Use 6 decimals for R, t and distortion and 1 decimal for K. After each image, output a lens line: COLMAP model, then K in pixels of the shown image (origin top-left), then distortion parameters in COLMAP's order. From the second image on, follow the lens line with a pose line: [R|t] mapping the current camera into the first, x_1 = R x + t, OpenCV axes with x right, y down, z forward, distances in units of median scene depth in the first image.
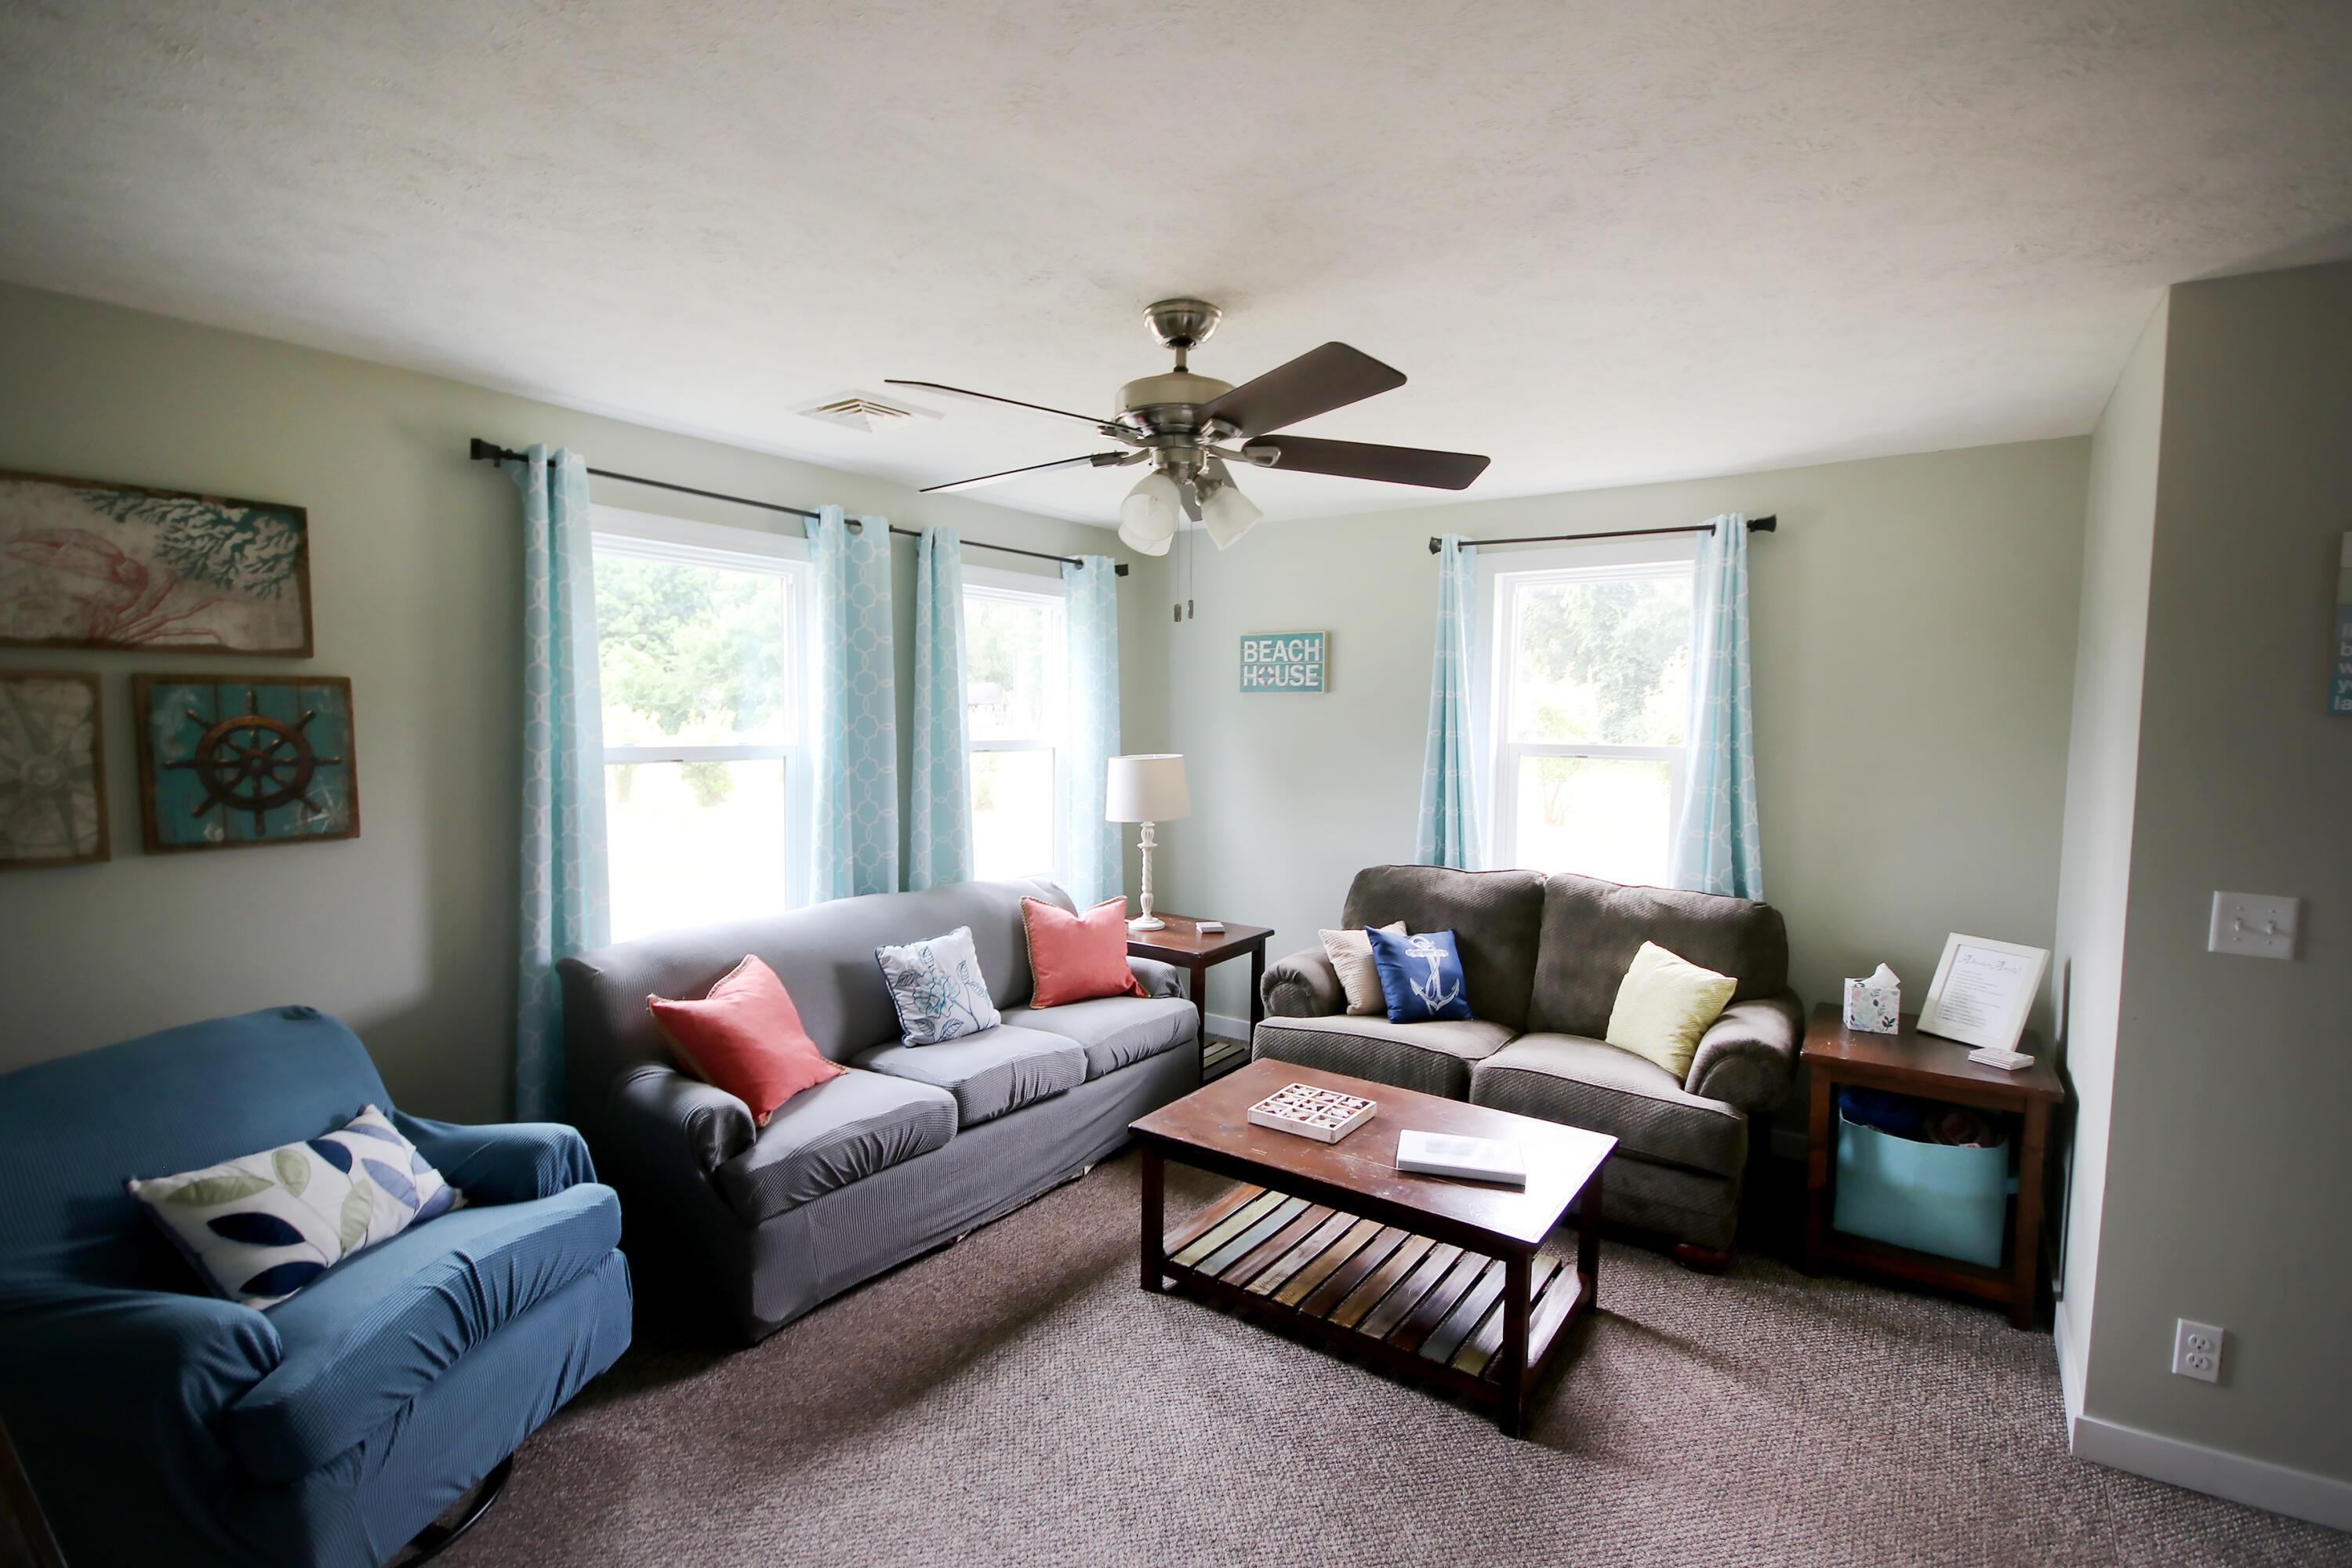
lens RADIAL K [[1135.9, 0, 1172.3], [0, 1135.9, 784.5], [0, 0, 1]] dist [0.000946, 0.000019]
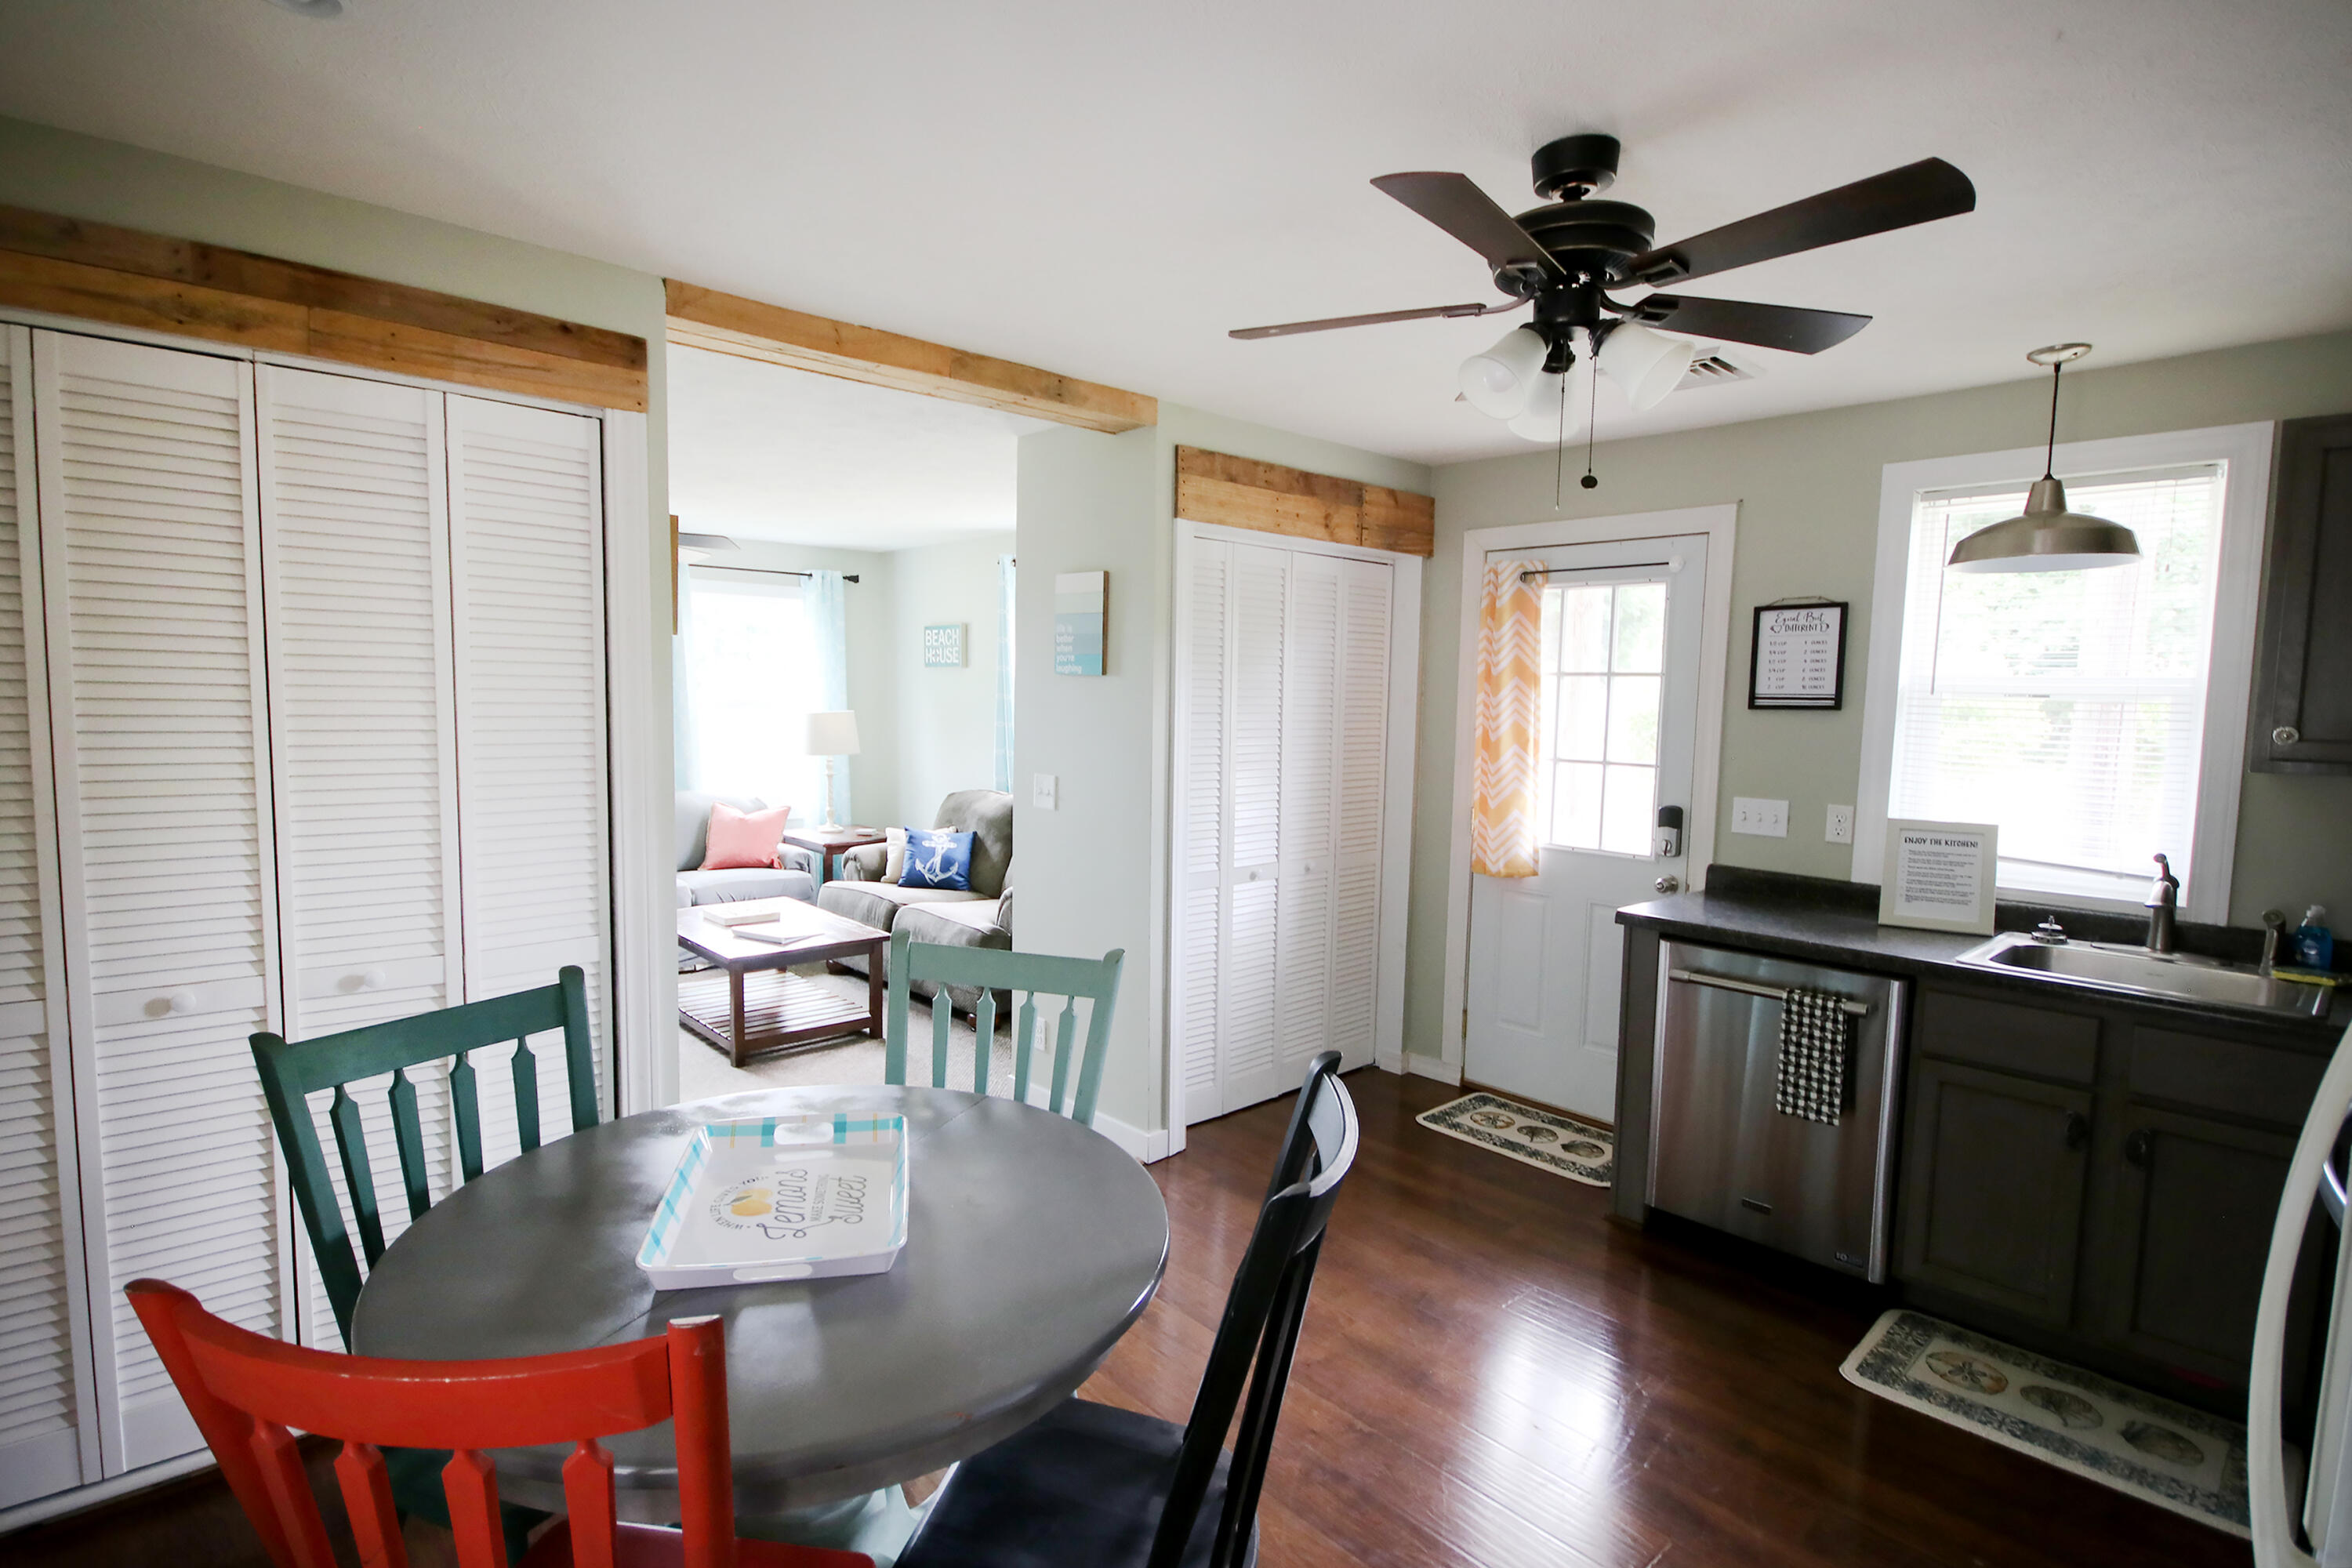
lens RADIAL K [[1135.9, 0, 1176.1], [0, 1135.9, 791.1], [0, 0, 1]] dist [0.000946, 0.000019]
pose [[0.978012, 0.028840, -0.206543, 0.787028], [-0.026275, 0.999540, 0.015153, 0.048420], [0.206885, -0.009393, 0.978320, -0.346800]]
